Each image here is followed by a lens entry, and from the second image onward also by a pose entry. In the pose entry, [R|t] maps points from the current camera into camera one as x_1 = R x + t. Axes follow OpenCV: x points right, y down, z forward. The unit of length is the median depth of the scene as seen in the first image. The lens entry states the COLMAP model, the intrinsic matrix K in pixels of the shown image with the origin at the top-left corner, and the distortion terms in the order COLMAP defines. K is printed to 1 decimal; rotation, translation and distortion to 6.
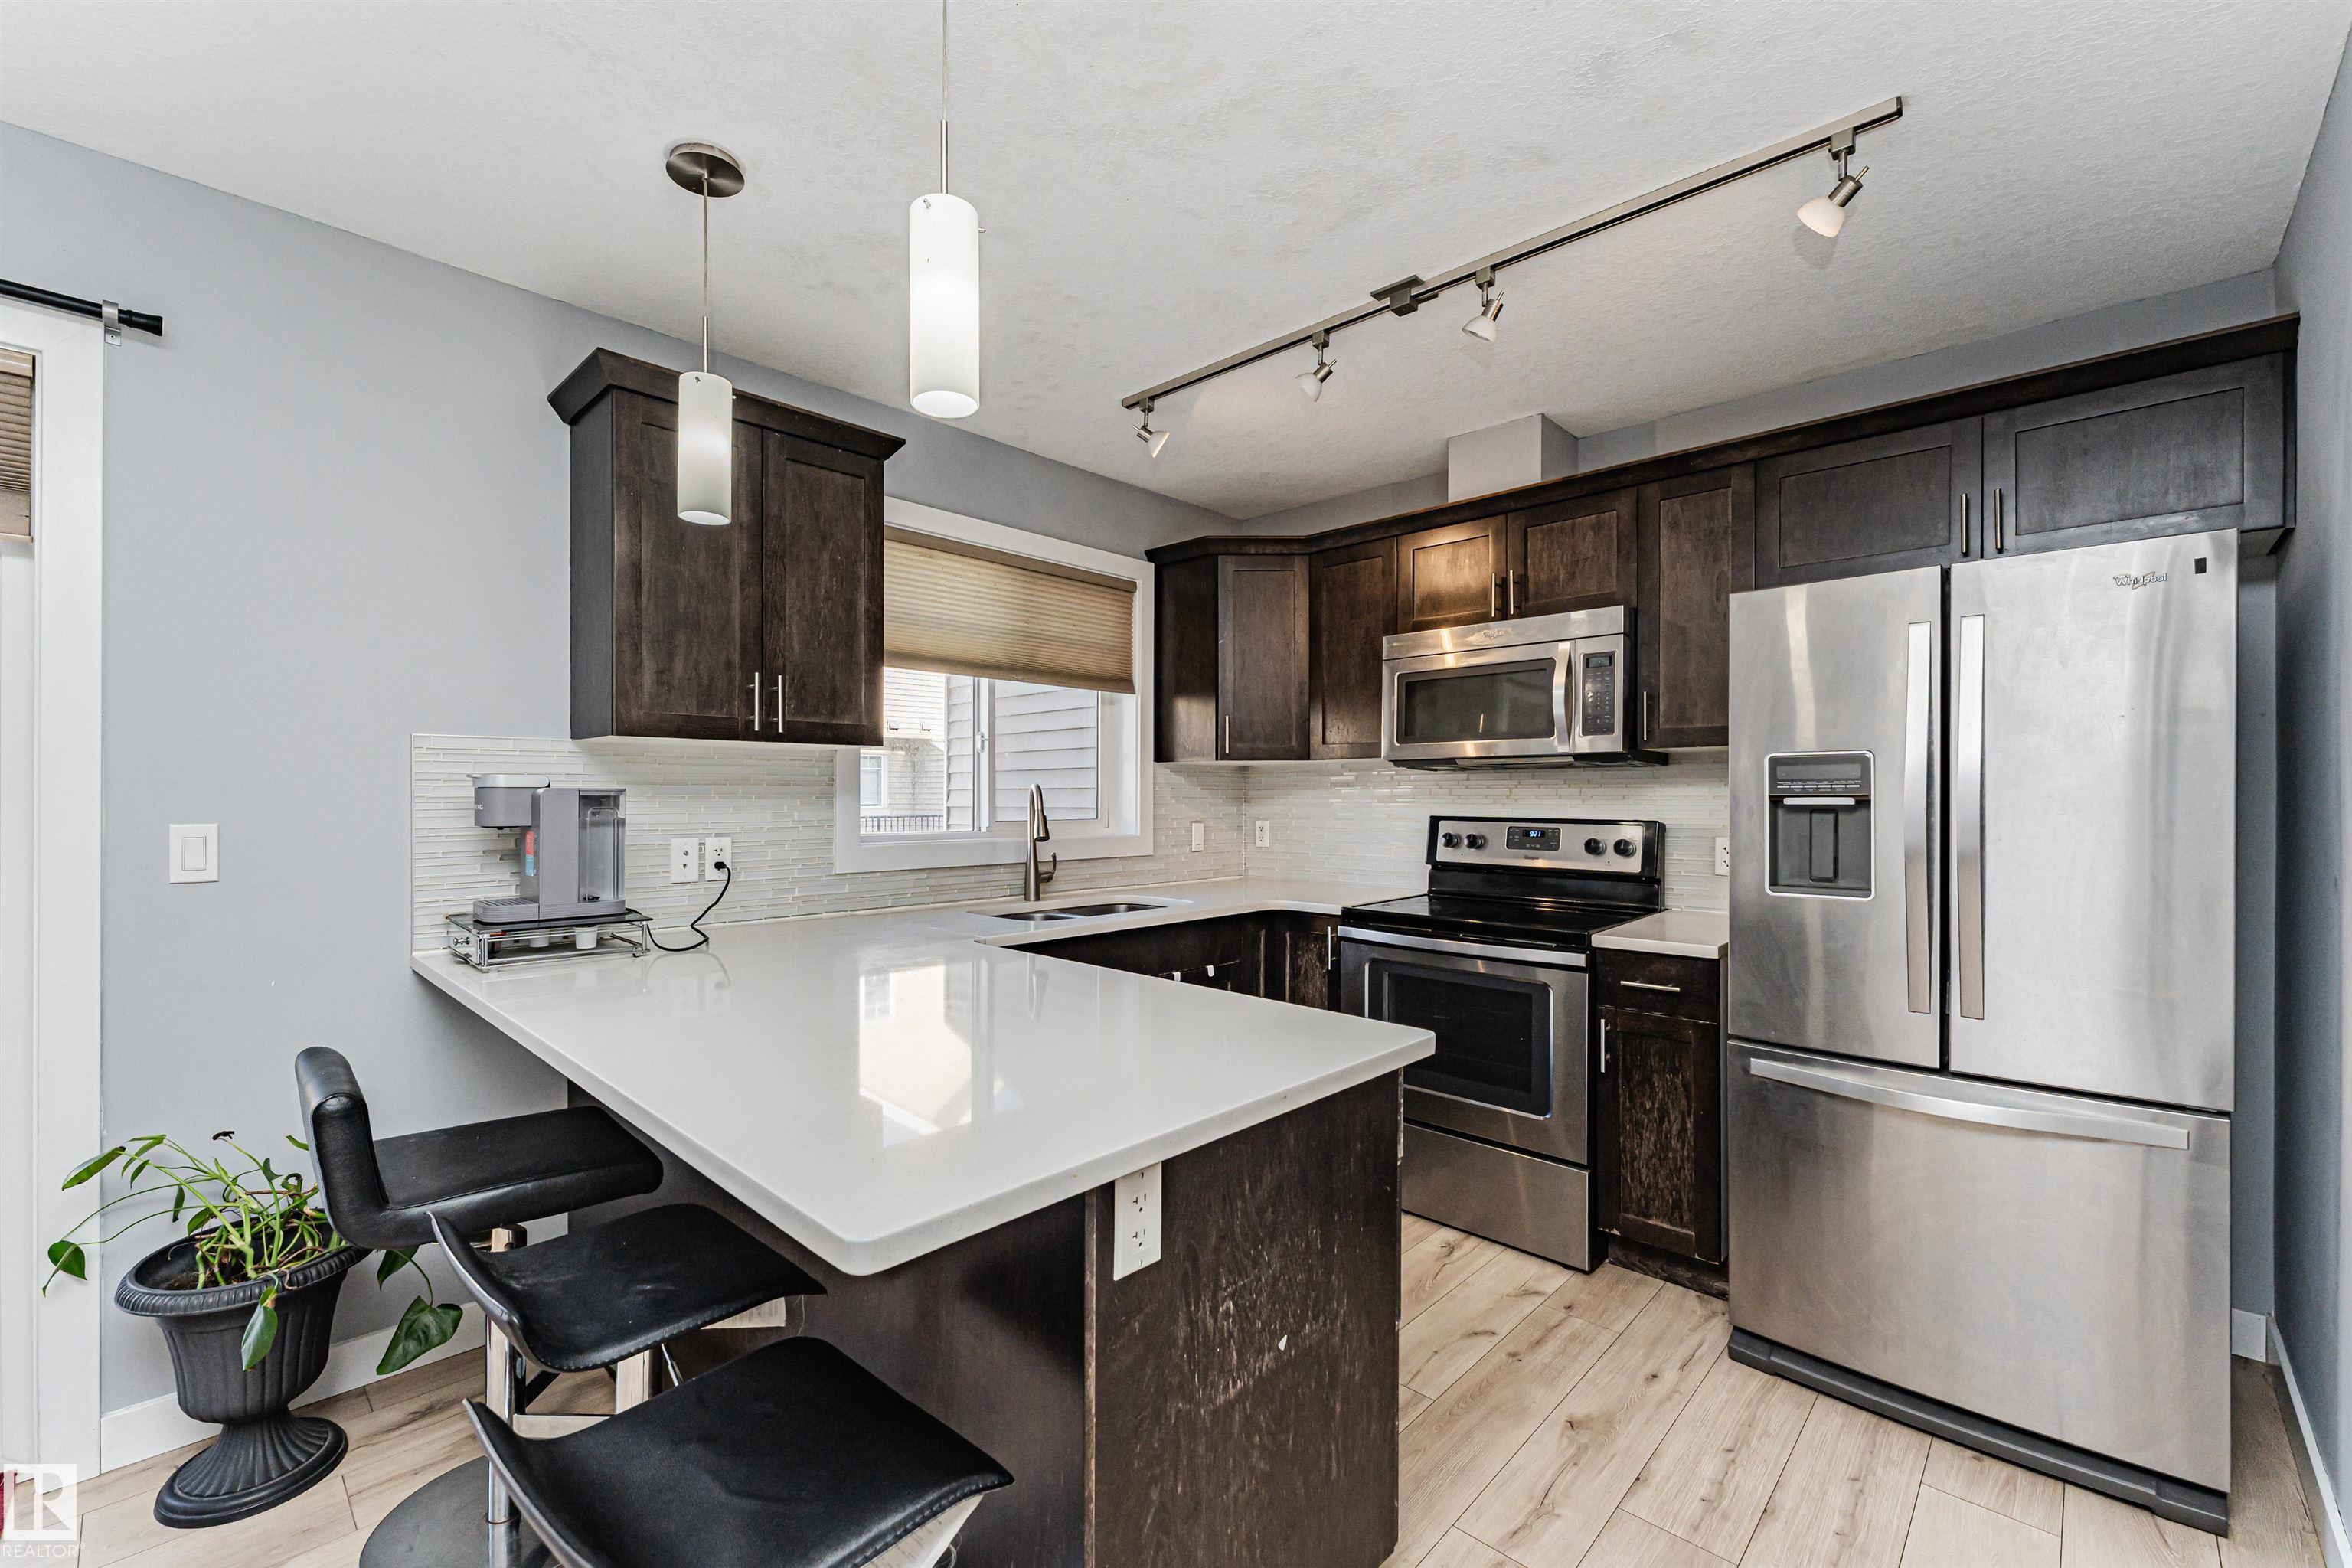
lens RADIAL K [[970.9, 0, 1124.8], [0, 970.9, 802.3], [0, 0, 1]] dist [0.004784, 0.000050]
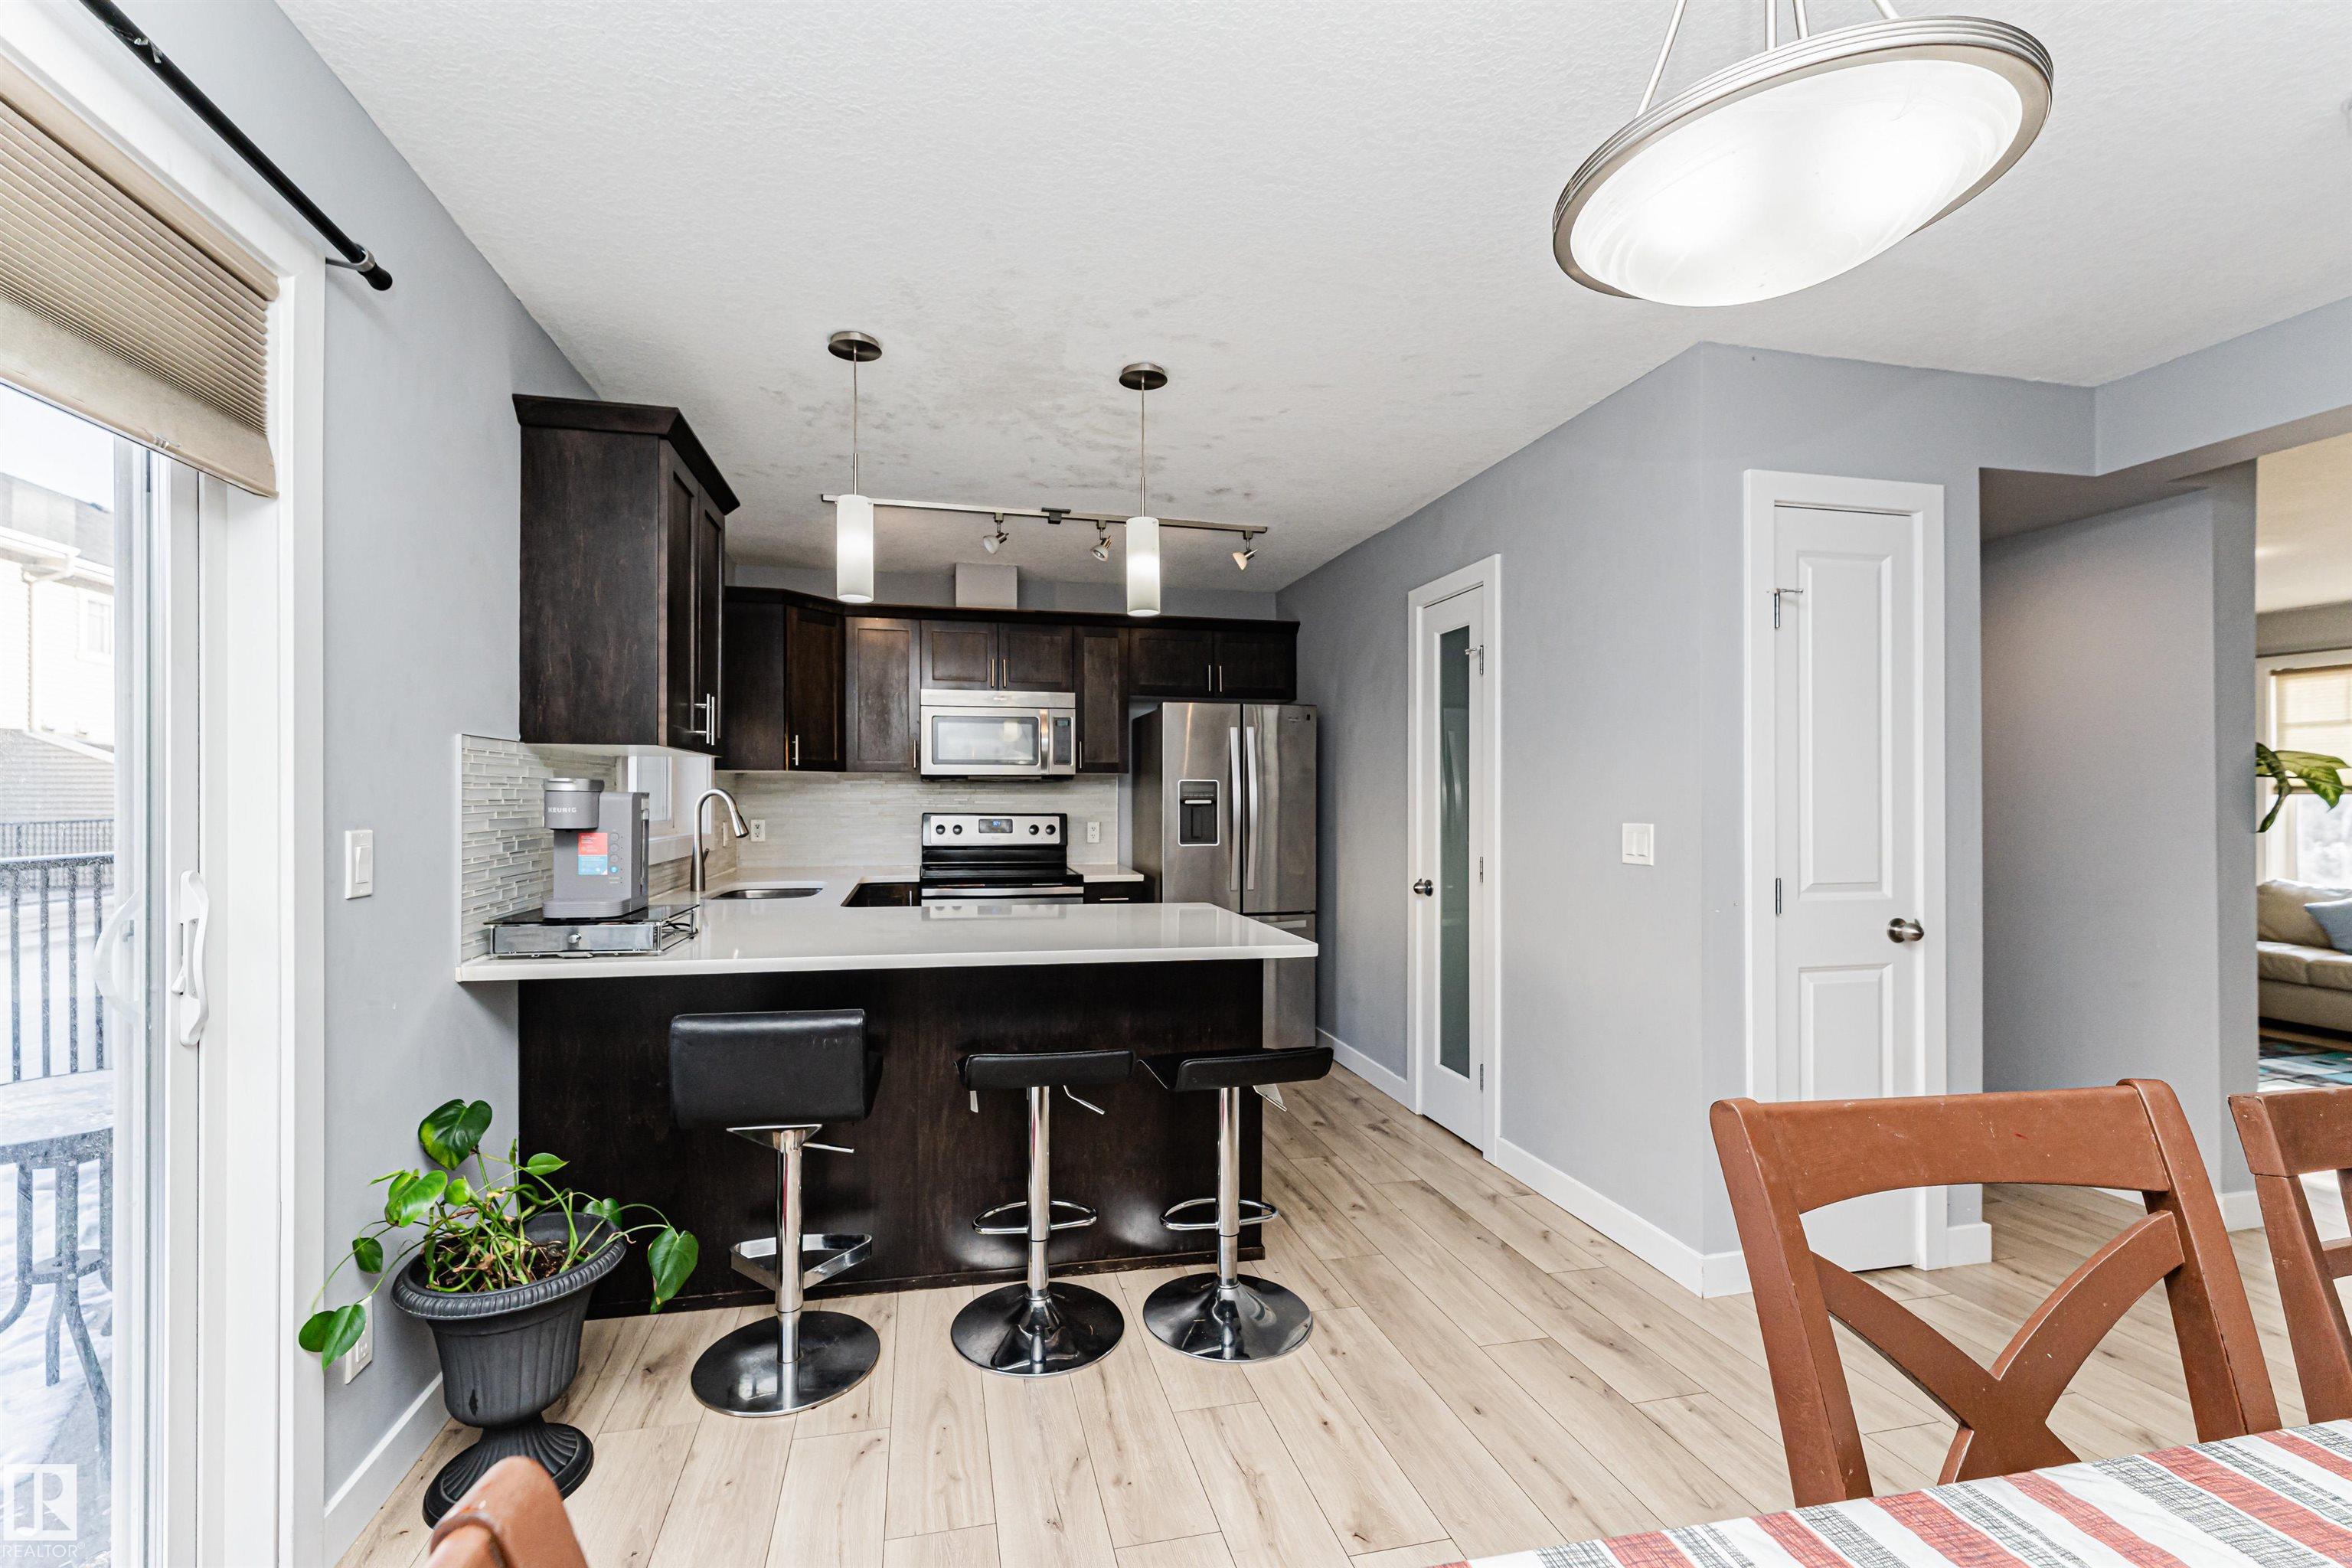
lens RADIAL K [[970.9, 0, 1146.7], [0, 970.9, 804.2], [0, 0, 1]] dist [0.004784, 0.000050]
pose [[0.527809, -0.005052, 0.849348, -0.893708], [0.003577, 0.999987, 0.003725, -0.003327], [-0.849355, 0.001072, 0.527820, -0.051651]]
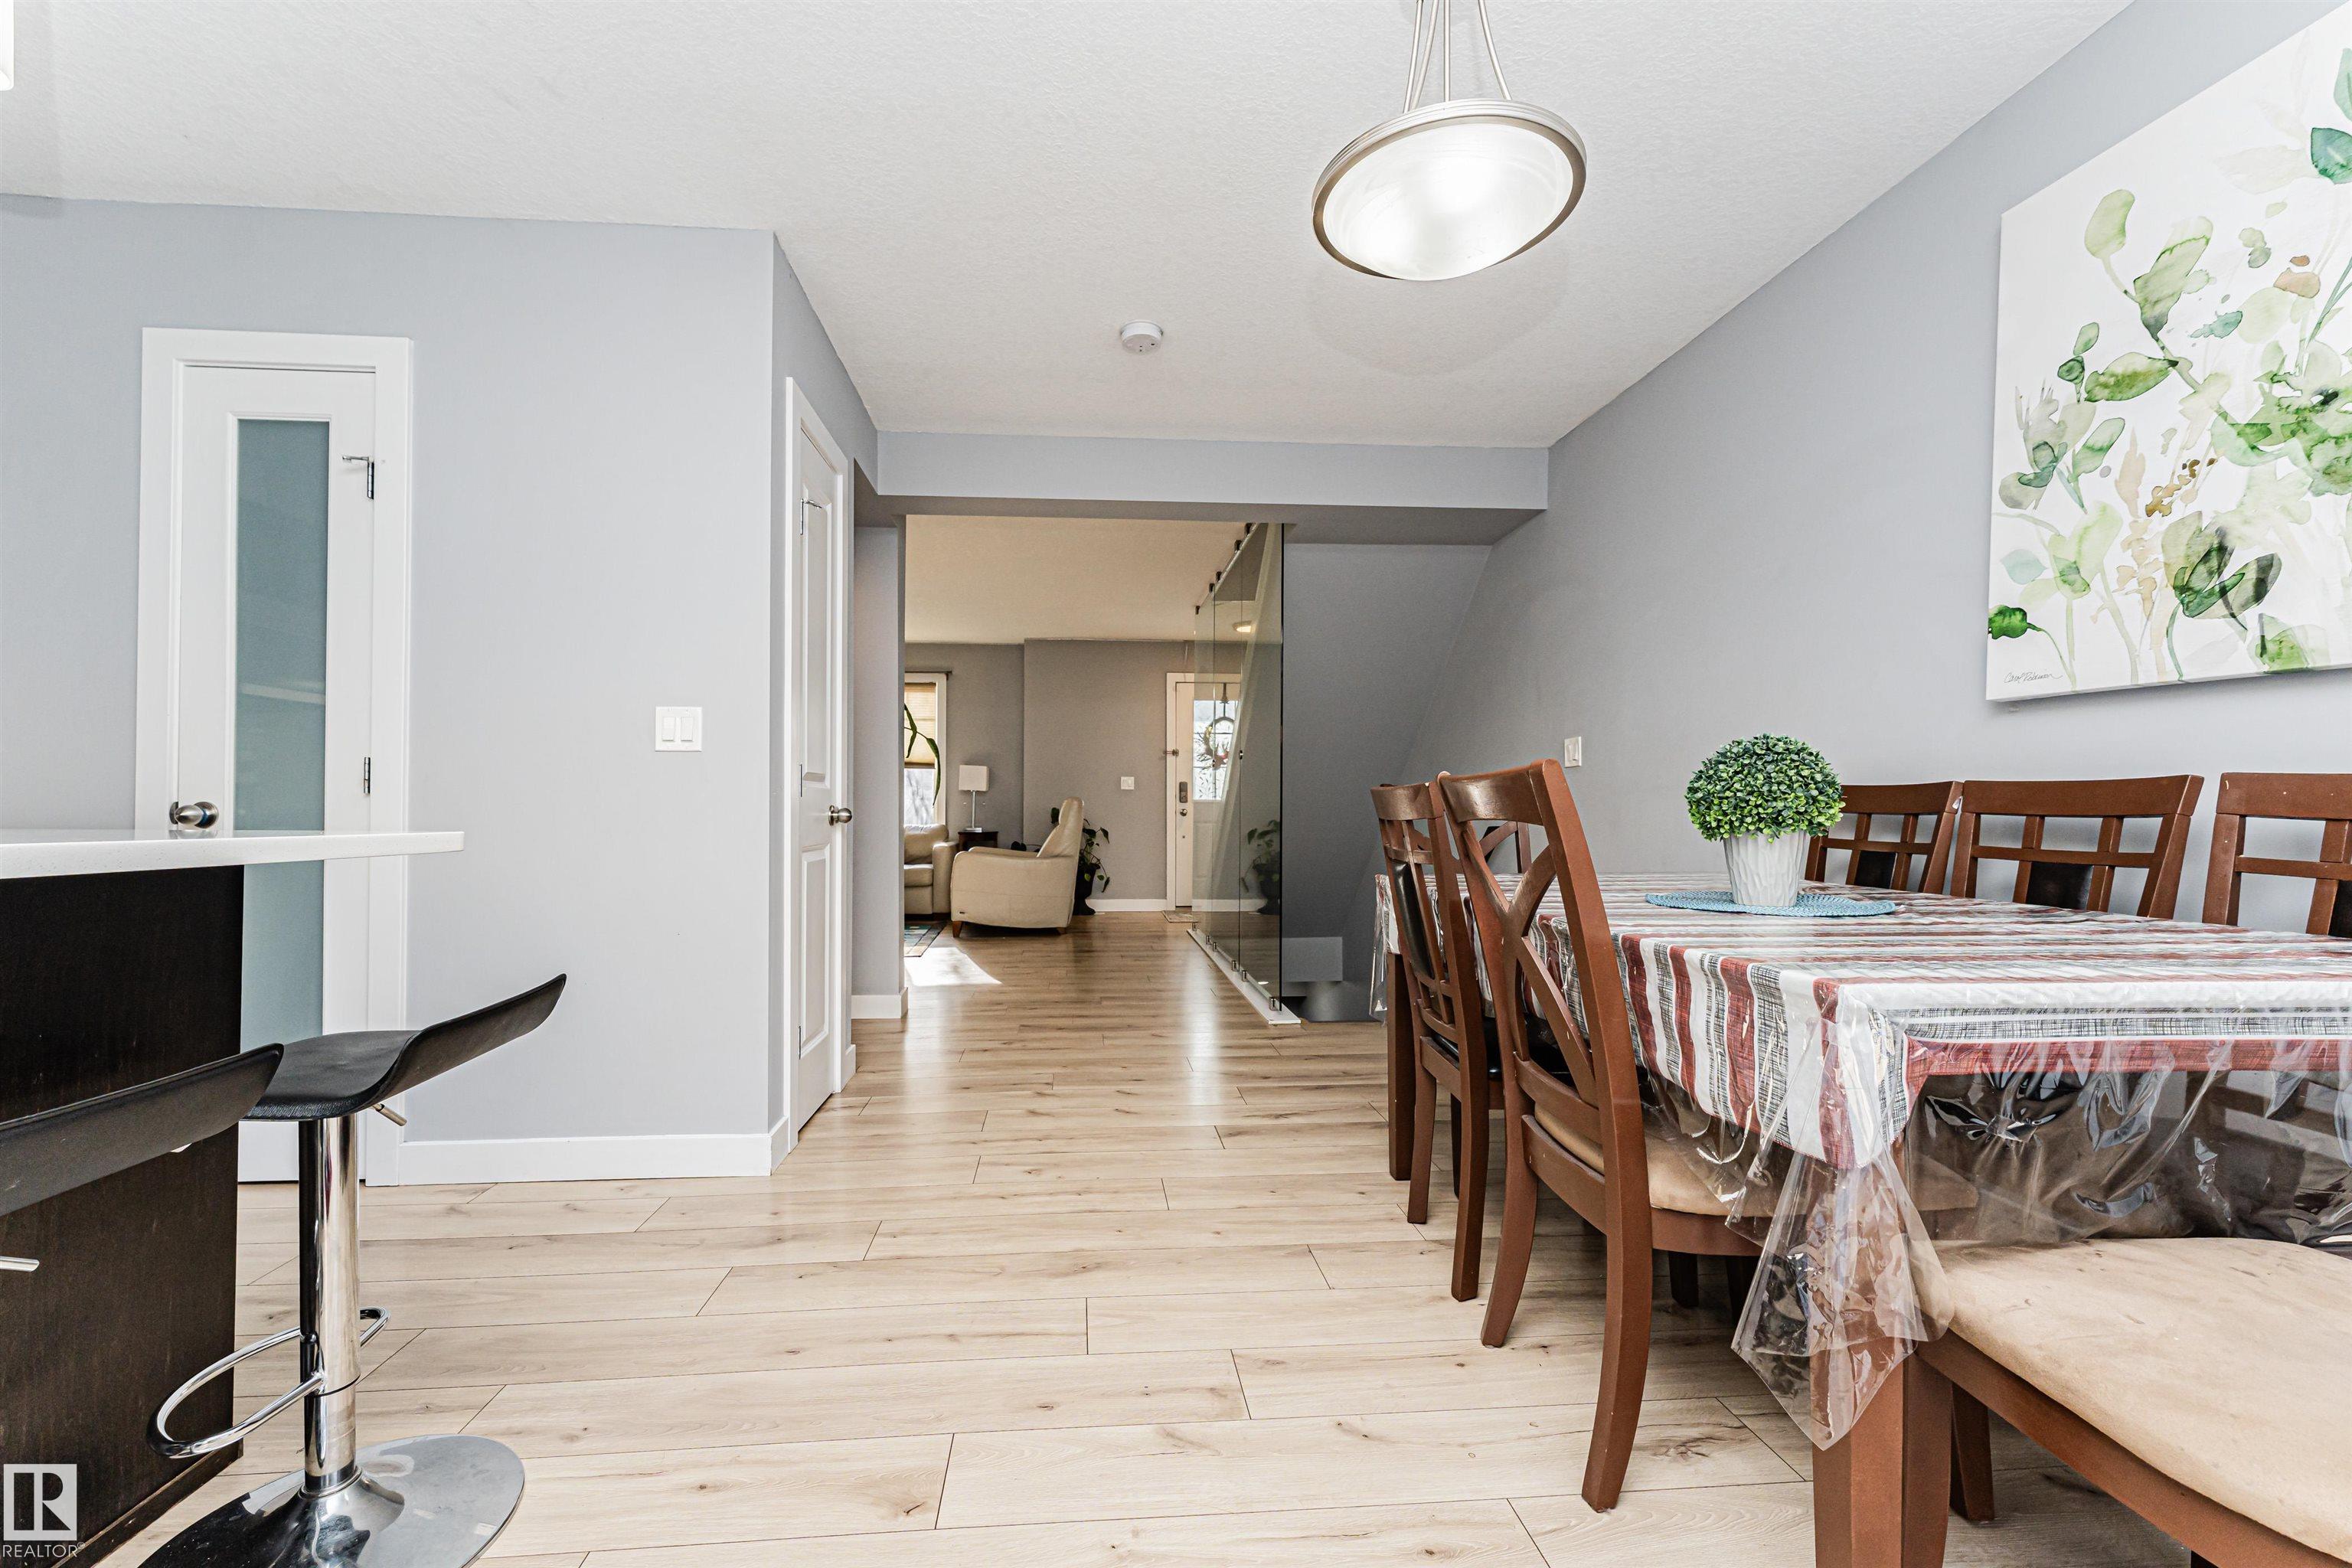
lens RADIAL K [[970.9, 0, 1127.7], [0, 970.9, 796.9], [0, 0, 1]] dist [0.004784, 0.000050]
pose [[-0.754029, 0.002544, 0.656836, -0.704360], [-0.003282, 0.999965, -0.007640, 0.110489], [-0.656833, -0.007916, -0.753995, 0.447817]]
